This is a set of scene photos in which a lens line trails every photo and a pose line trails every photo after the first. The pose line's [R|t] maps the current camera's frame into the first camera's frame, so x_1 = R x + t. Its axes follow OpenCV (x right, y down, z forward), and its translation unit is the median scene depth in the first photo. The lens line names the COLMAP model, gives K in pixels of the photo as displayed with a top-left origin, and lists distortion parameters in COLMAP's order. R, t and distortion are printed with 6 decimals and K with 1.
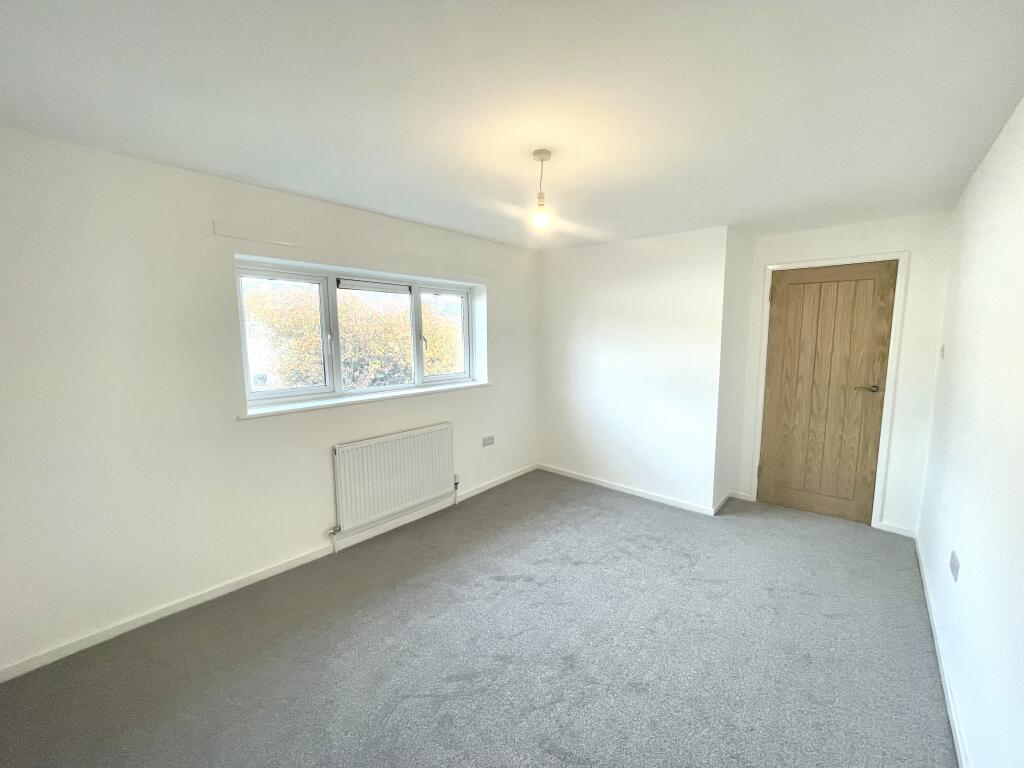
lens RADIAL K [[413.4, 0, 507.6], [0, 413.4, 377.5], [0, 0, 1]] dist [-0.000640, -0.000210]
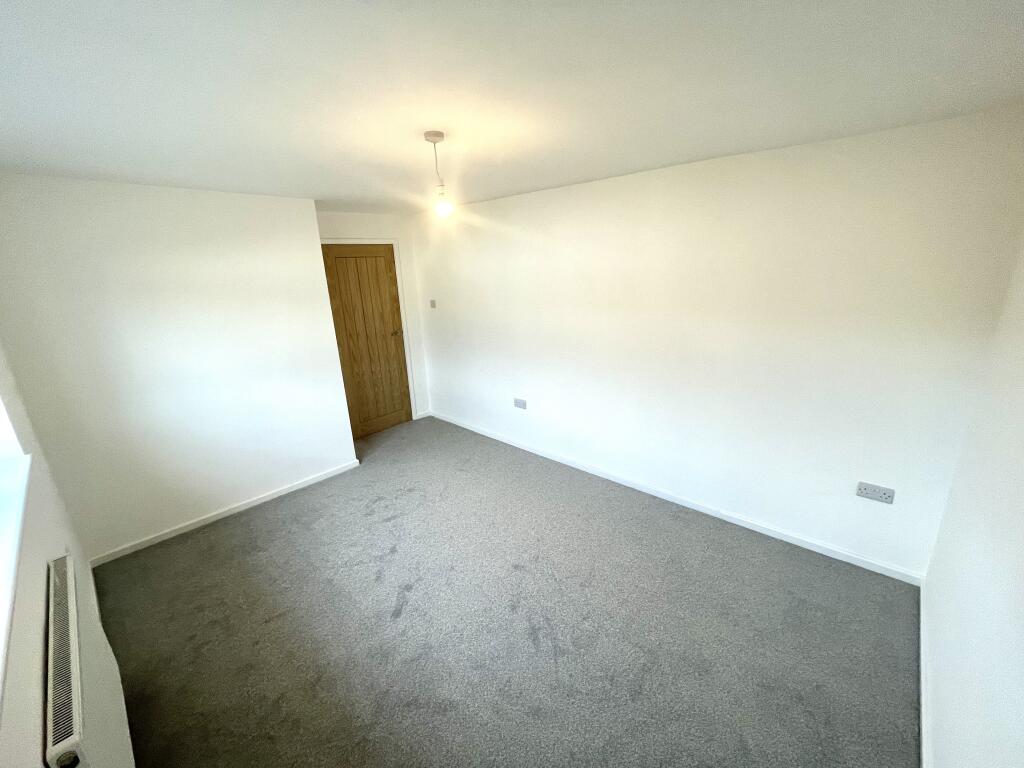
lens RADIAL K [[413.4, 0, 510.0], [0, 413.4, 387.5], [0, 0, 1]] dist [-0.000640, -0.000210]
pose [[0.034513, -0.288016, 0.957004, -0.562906], [0.145493, 0.948821, 0.280306, -0.140191], [-0.988757, 0.129563, 0.074651, 0.502909]]
